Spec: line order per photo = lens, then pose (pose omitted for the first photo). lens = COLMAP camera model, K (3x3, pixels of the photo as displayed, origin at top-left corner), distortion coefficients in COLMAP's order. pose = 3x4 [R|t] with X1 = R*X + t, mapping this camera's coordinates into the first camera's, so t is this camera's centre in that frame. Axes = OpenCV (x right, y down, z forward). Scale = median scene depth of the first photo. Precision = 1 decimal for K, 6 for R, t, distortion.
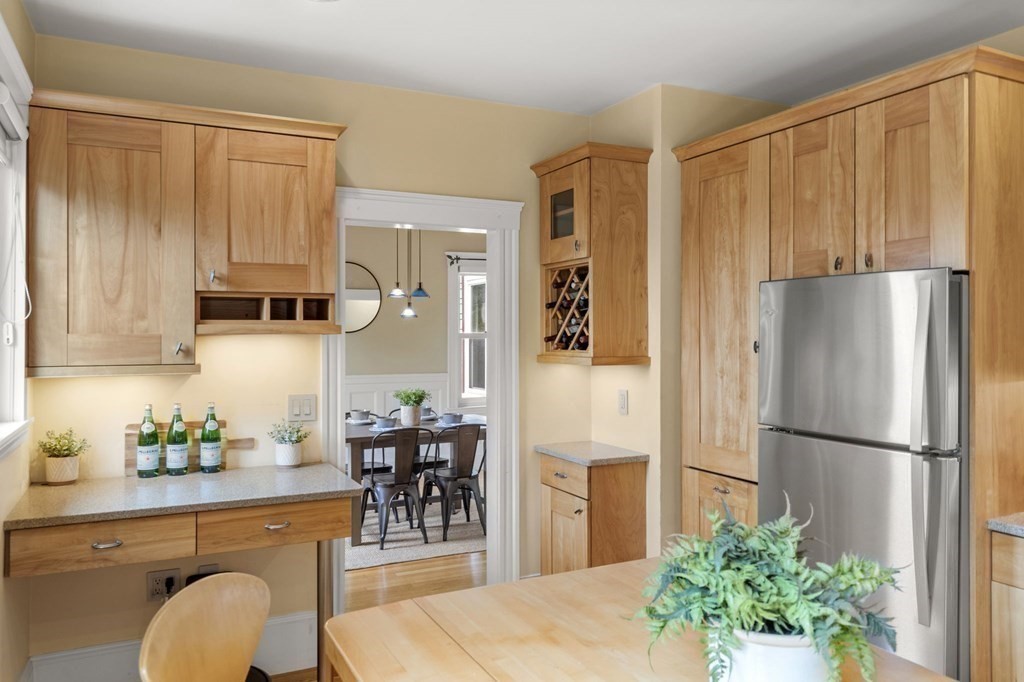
lens RADIAL K [[753.1, 0, 512.0], [0, 753.1, 341.0], [0, 0, 1]] dist [0.001240, -0.000948]
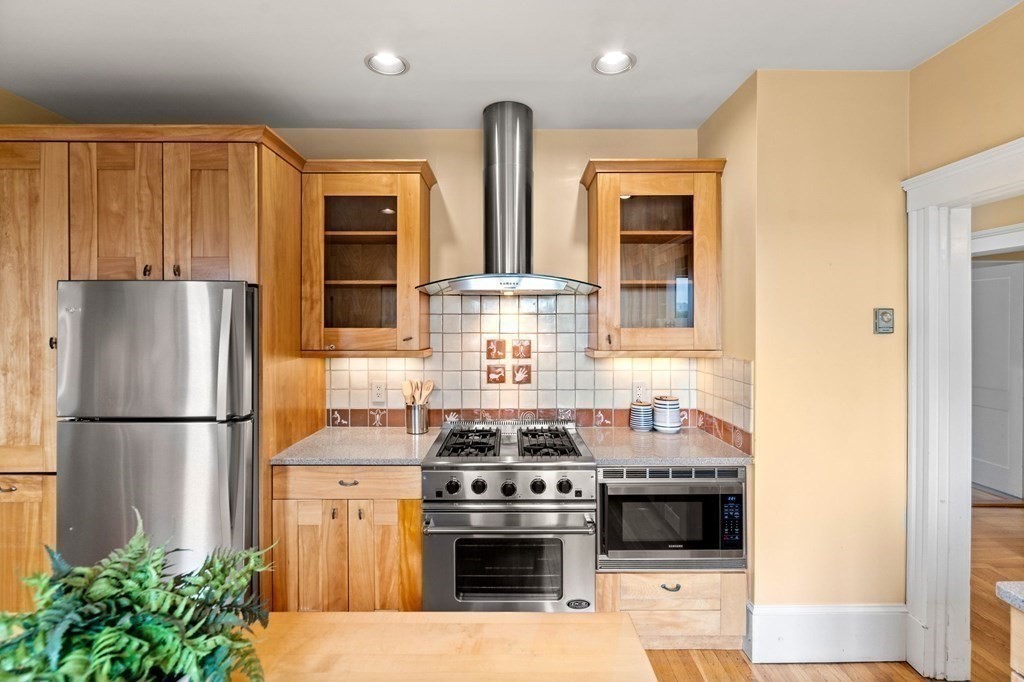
lens RADIAL K [[471.5, 0, 510.0], [0, 471.5, 327.5], [0, 0, 1]] dist [0.000946, -0.000107]
pose [[0.445094, -0.004210, 0.895474, 0.025287], [0.009929, 0.999951, -0.000234, -0.007993], [-0.895429, 0.008996, 0.445114, 0.164777]]
